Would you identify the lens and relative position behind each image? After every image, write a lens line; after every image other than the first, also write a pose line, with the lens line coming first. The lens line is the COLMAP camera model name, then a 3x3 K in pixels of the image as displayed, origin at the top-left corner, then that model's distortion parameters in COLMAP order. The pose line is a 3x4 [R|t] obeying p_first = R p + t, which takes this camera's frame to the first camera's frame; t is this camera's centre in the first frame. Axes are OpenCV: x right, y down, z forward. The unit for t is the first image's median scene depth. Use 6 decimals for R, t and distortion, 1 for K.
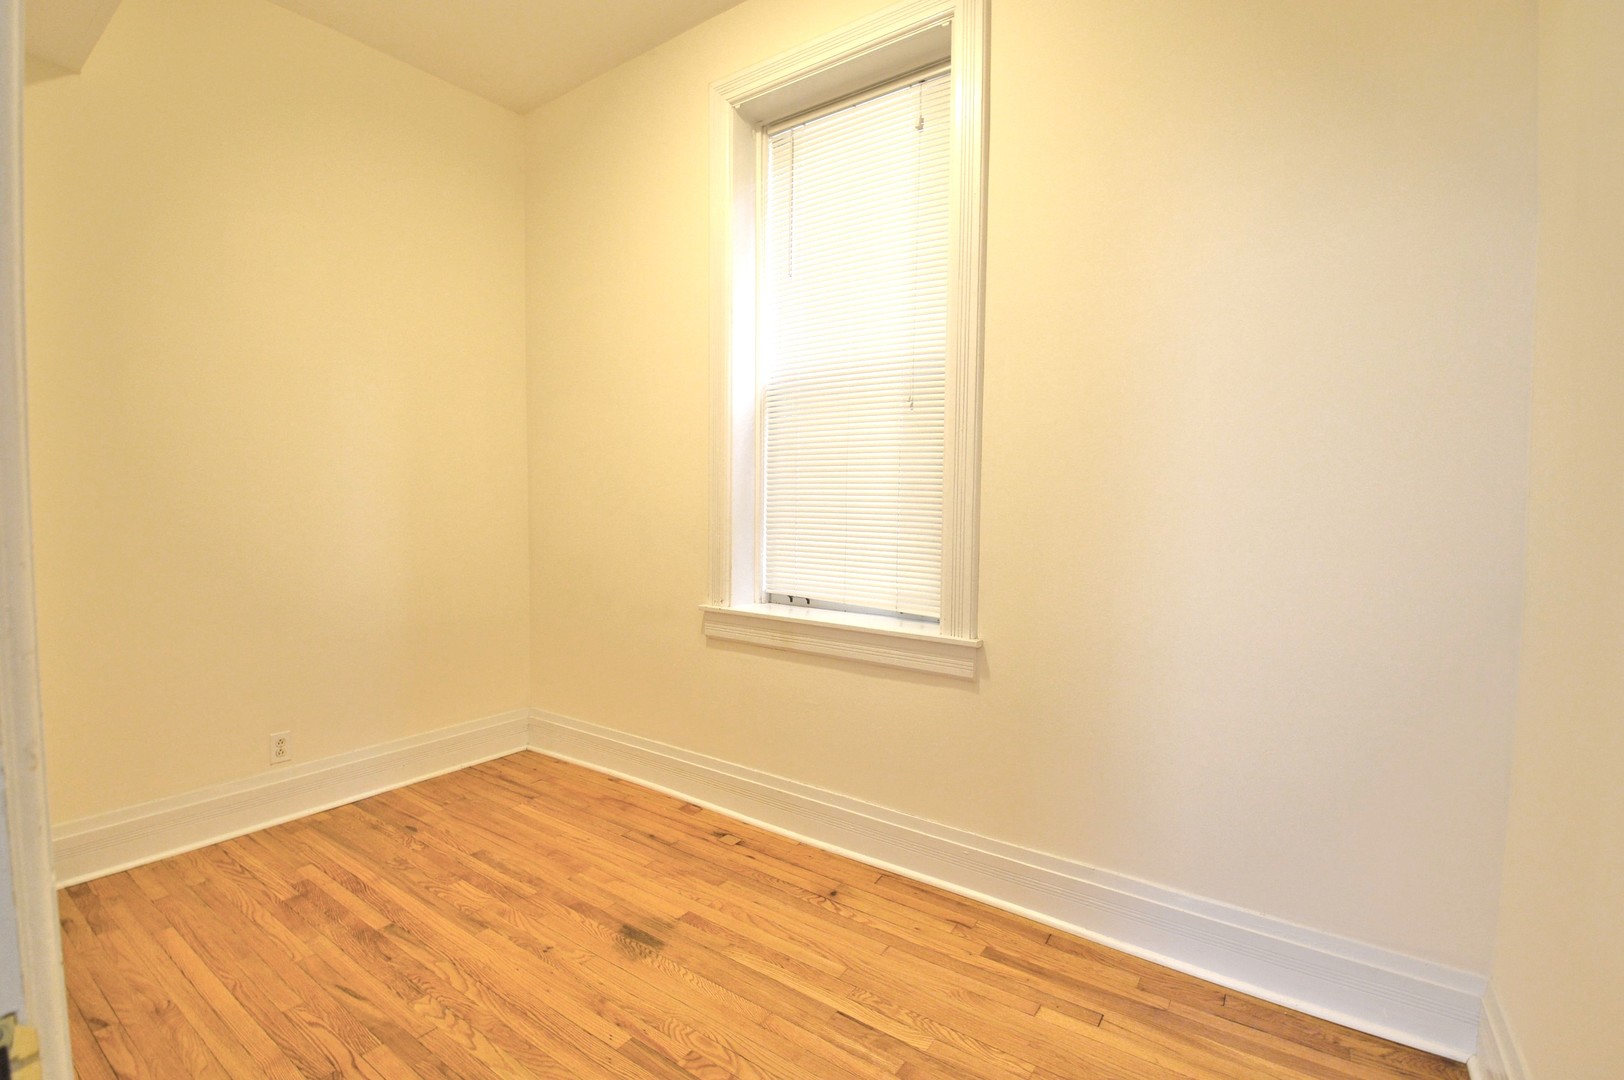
lens RADIAL K [[745.2, 0, 800.7], [0, 745.2, 526.8], [0, 0, 1]] dist [-0.015386, -0.004043]
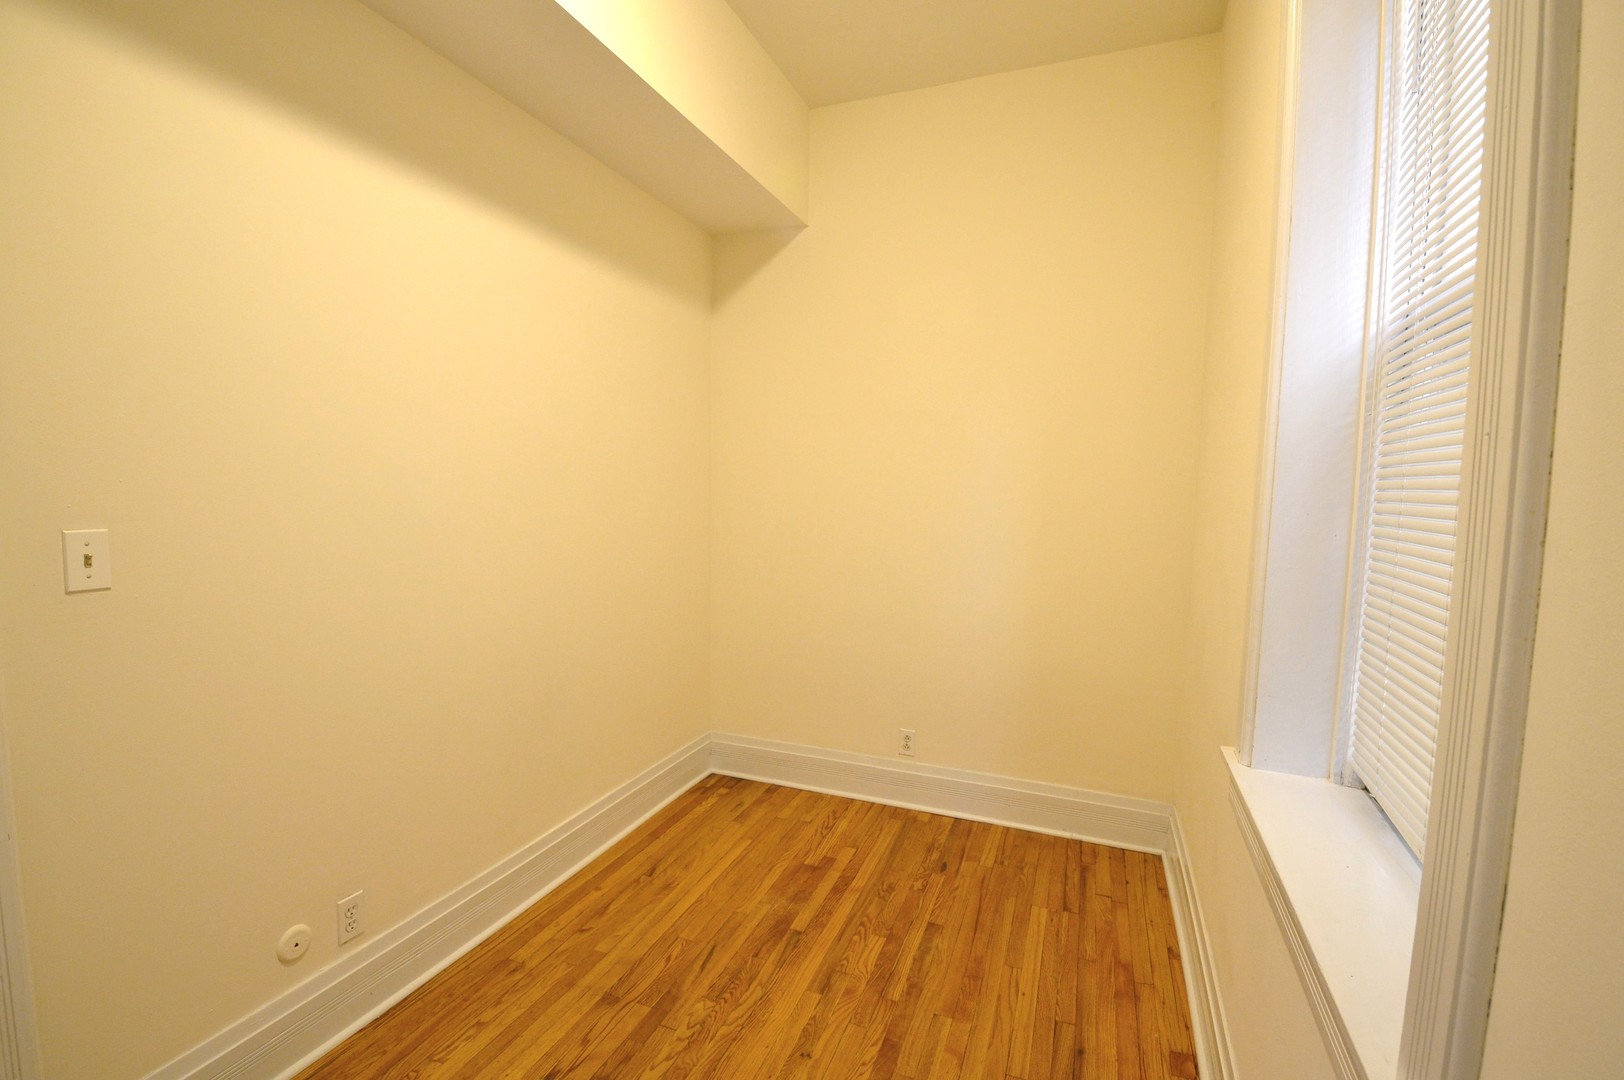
lens RADIAL K [[745.2, 0, 806.6], [0, 745.2, 547.2], [0, 0, 1]] dist [-0.015386, -0.004043]
pose [[0.233134, 0.084446, -0.968771, 0.381454], [-0.052639, 0.995858, 0.074139, -0.085584], [0.971019, 0.033711, 0.236613, 0.625646]]
